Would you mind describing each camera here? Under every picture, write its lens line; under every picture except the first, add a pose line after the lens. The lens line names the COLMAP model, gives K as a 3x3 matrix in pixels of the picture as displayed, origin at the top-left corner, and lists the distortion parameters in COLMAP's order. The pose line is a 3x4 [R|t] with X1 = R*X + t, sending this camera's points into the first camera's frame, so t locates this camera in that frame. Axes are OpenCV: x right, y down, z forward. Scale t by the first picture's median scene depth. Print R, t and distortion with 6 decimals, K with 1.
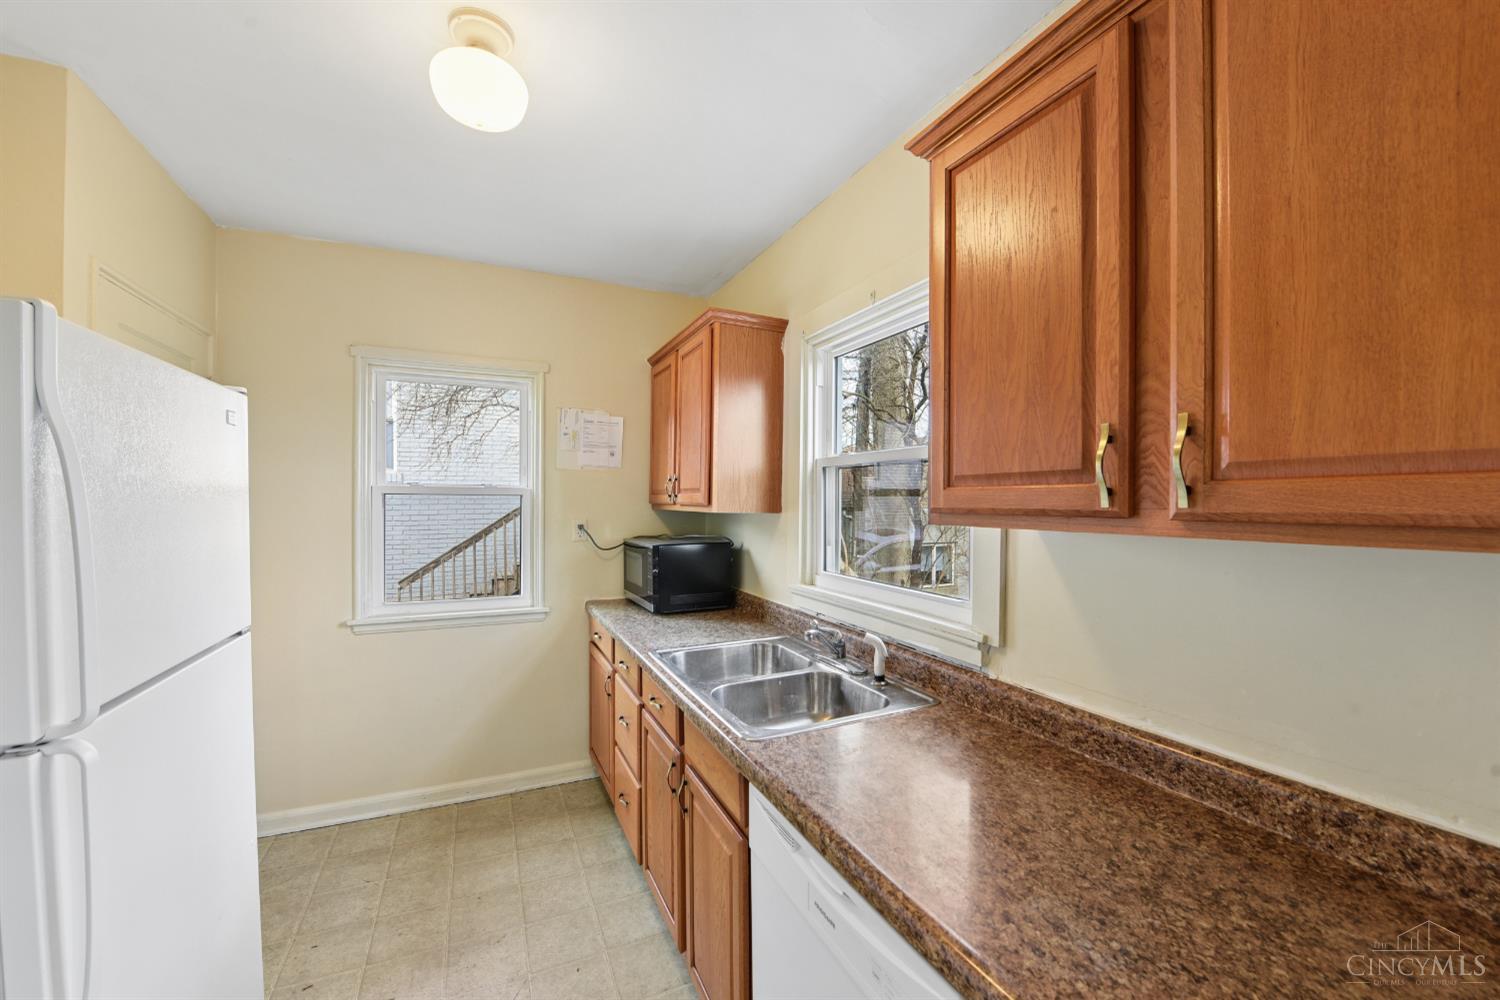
lens RADIAL K [[617.2, 0, 755.6], [0, 617.2, 494.3], [0, 0, 1]] dist [-0.002954, -0.000698]
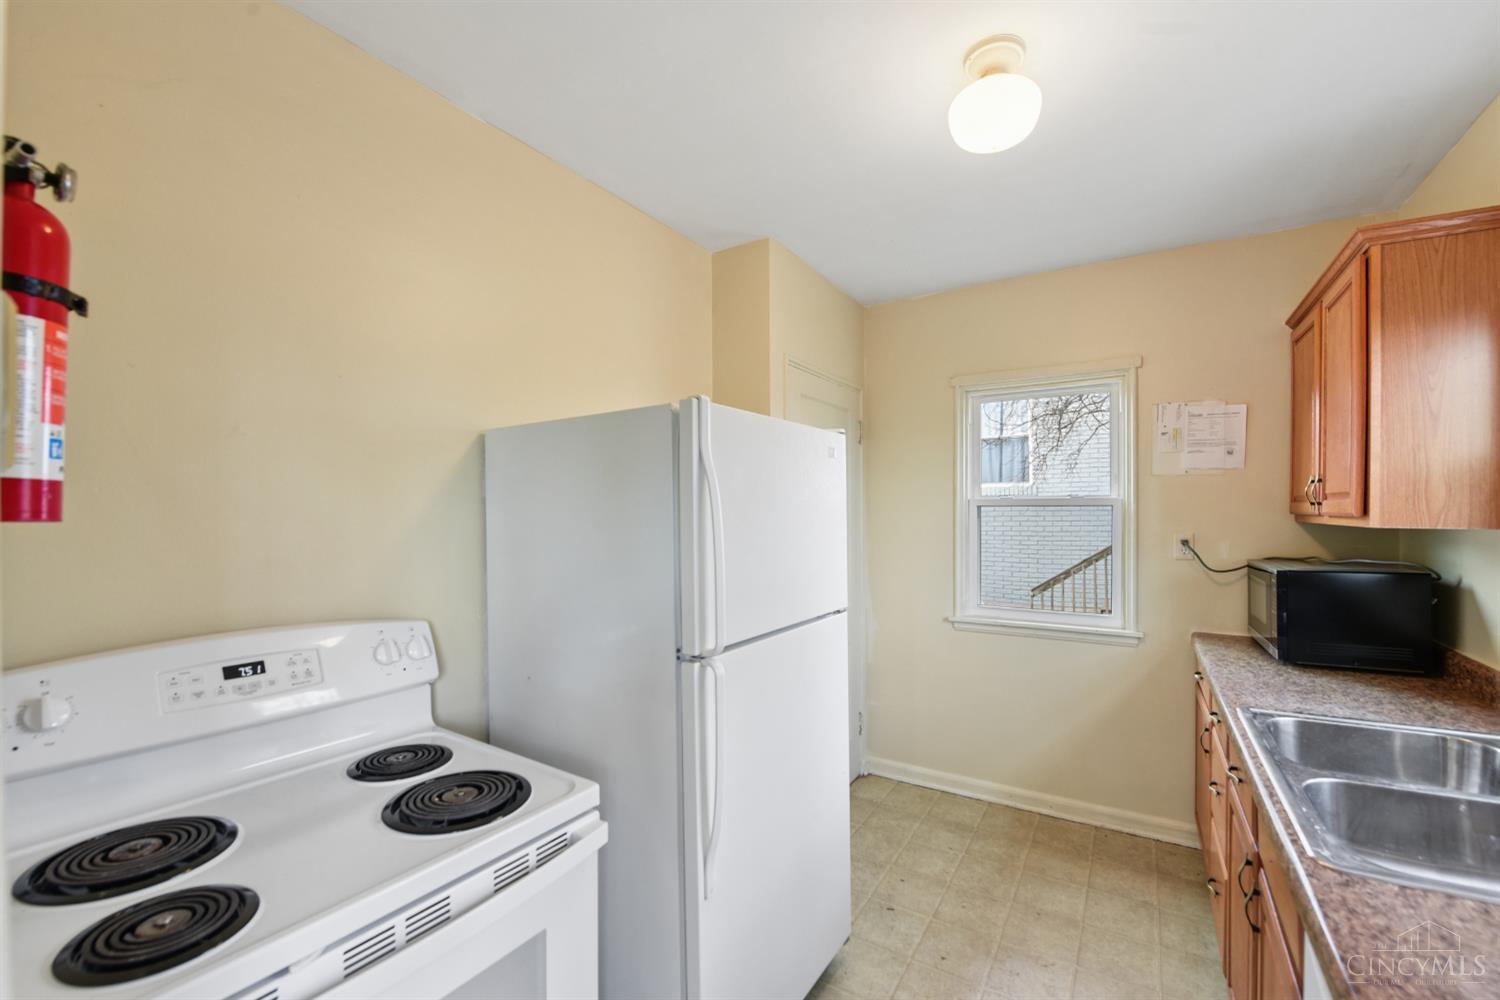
lens RADIAL K [[618.2, 0, 750.0], [0, 618.2, 500.0], [0, 0, 1]] dist [-0.000976, -0.000863]
pose [[0.558177, -0.021487, -0.829444, 0.103524], [0.014053, 0.999766, -0.016442, 0.000860], [0.829603, -0.002479, 0.558349, 0.051056]]
